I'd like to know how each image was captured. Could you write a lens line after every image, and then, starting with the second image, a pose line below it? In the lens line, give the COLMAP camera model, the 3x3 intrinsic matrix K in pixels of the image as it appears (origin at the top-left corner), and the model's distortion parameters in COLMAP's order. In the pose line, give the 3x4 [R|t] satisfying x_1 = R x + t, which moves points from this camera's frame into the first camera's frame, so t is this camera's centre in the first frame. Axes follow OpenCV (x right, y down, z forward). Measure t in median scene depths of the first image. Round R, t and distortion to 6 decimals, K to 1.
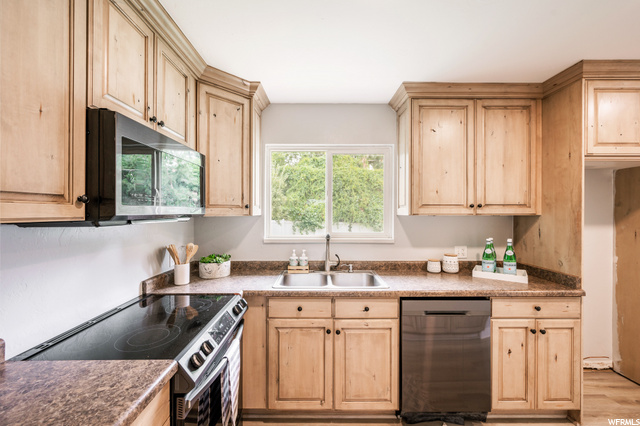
lens RADIAL K [[268.4, 0, 321.3], [0, 268.4, 214.4], [0, 0, 1]] dist [0.004660, 0.000645]
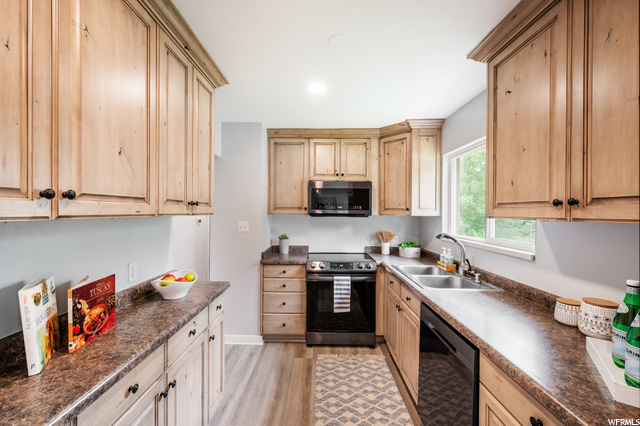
lens RADIAL K [[261.8, 0, 303.9], [0, 261.8, 210.4], [0, 0, 1]] dist [0.019389, -0.001651]
pose [[-0.063271, -0.005891, -0.997979, 1.157611], [-0.017945, 0.999828, -0.004764, -0.005978], [0.997835, 0.017607, -0.063366, 0.562051]]
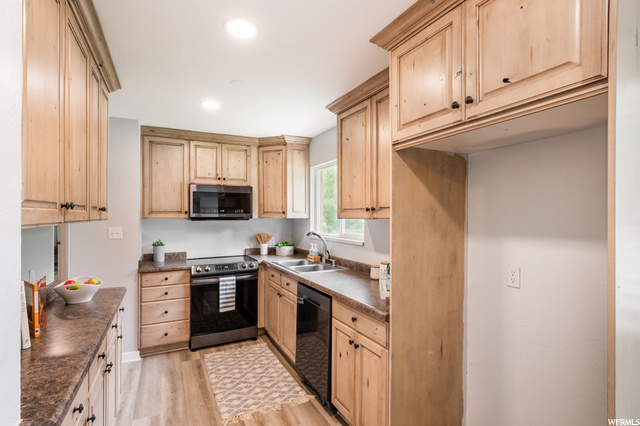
lens RADIAL K [[322.8, 0, 314.5], [0, 322.8, 212.4], [0, 0, 1]] dist [-0.007156, -0.000381]
pose [[0.426430, -0.009066, -0.904475, 1.580379], [-0.006631, 0.999892, -0.013149, -0.005510], [0.904496, 0.011604, 0.426324, 0.355864]]
